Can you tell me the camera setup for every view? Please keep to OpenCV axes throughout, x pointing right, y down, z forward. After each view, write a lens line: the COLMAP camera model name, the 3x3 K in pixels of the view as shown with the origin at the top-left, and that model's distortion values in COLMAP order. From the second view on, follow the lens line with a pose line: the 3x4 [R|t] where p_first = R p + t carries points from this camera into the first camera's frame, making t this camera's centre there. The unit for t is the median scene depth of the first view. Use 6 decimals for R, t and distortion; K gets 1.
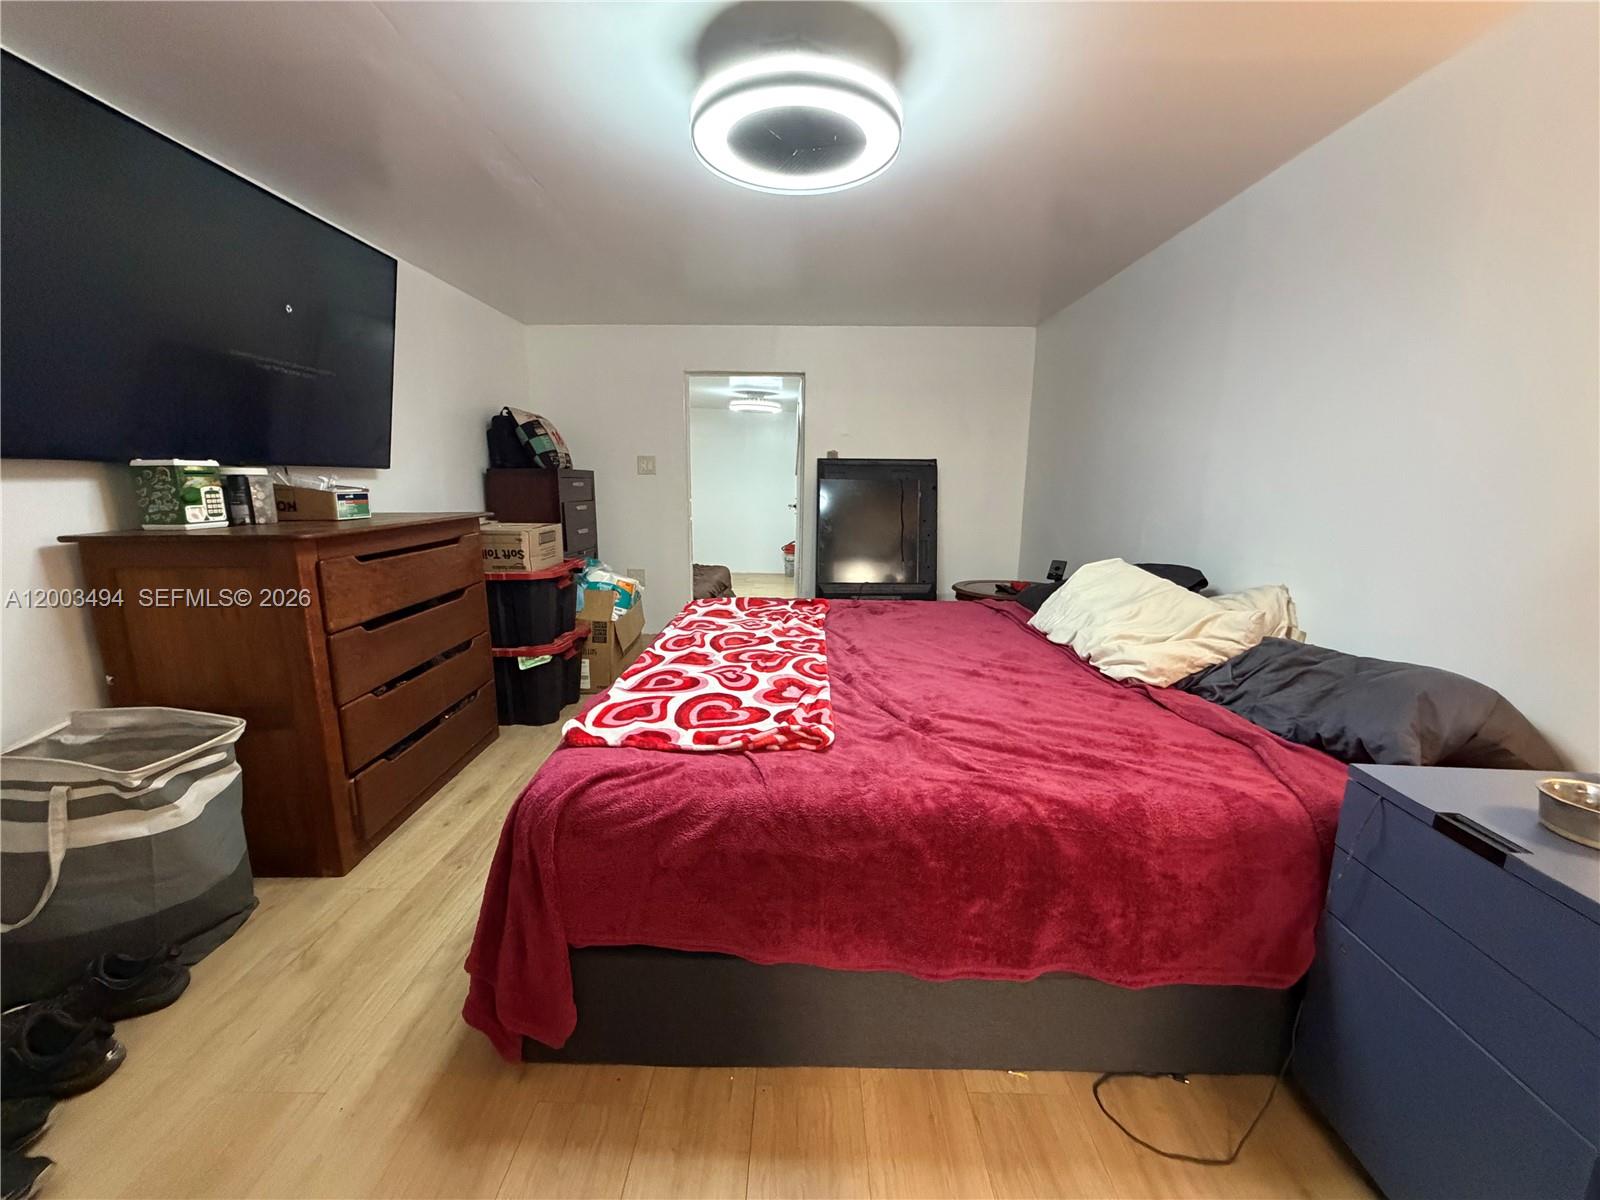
lens RADIAL K [[637.7, 0, 801.9], [0, 637.7, 598.6], [0, 0, 1]] dist [0.000519, -0.000087]
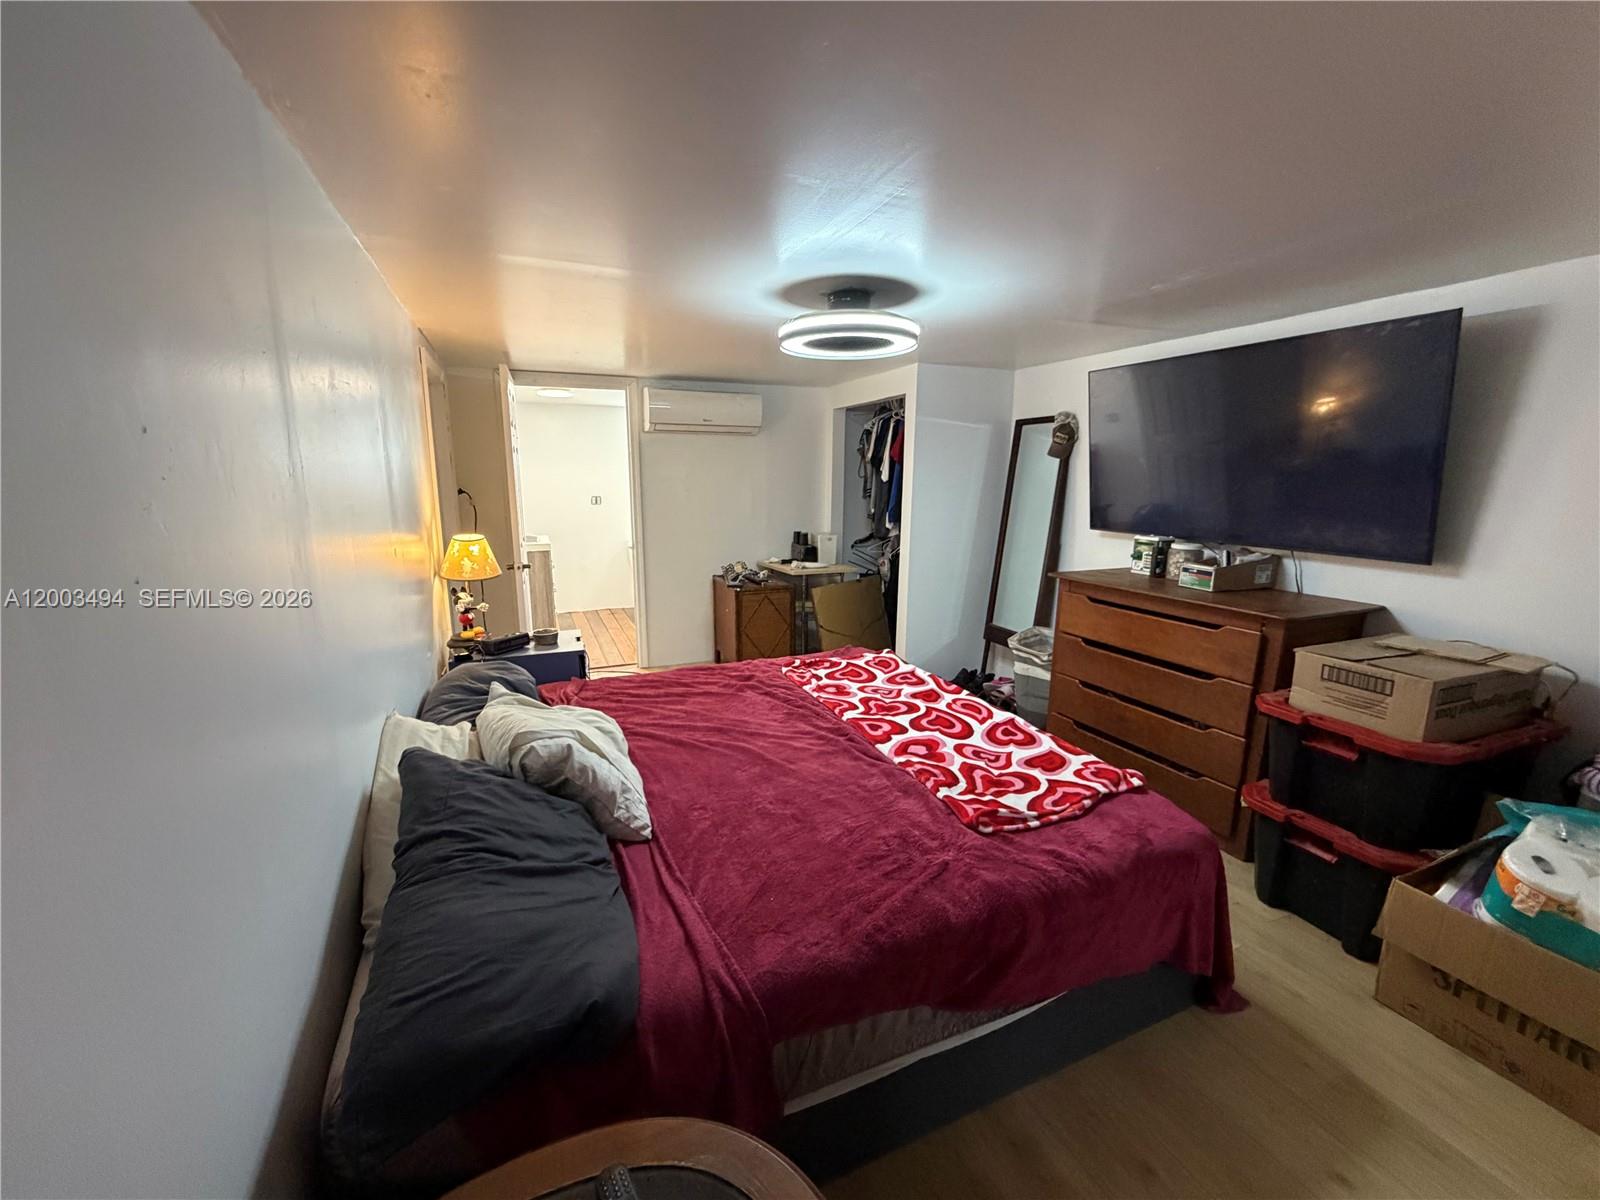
lens RADIAL K [[637.7, 0, 797.8], [0, 637.7, 602.6], [0, 0, 1]] dist [0.000519, -0.000087]
pose [[-0.917081, 0.069163, -0.392655, 0.604652], [-0.085521, 0.927792, 0.363165, -0.563139], [0.389420, 0.366632, -0.844946, 2.024822]]
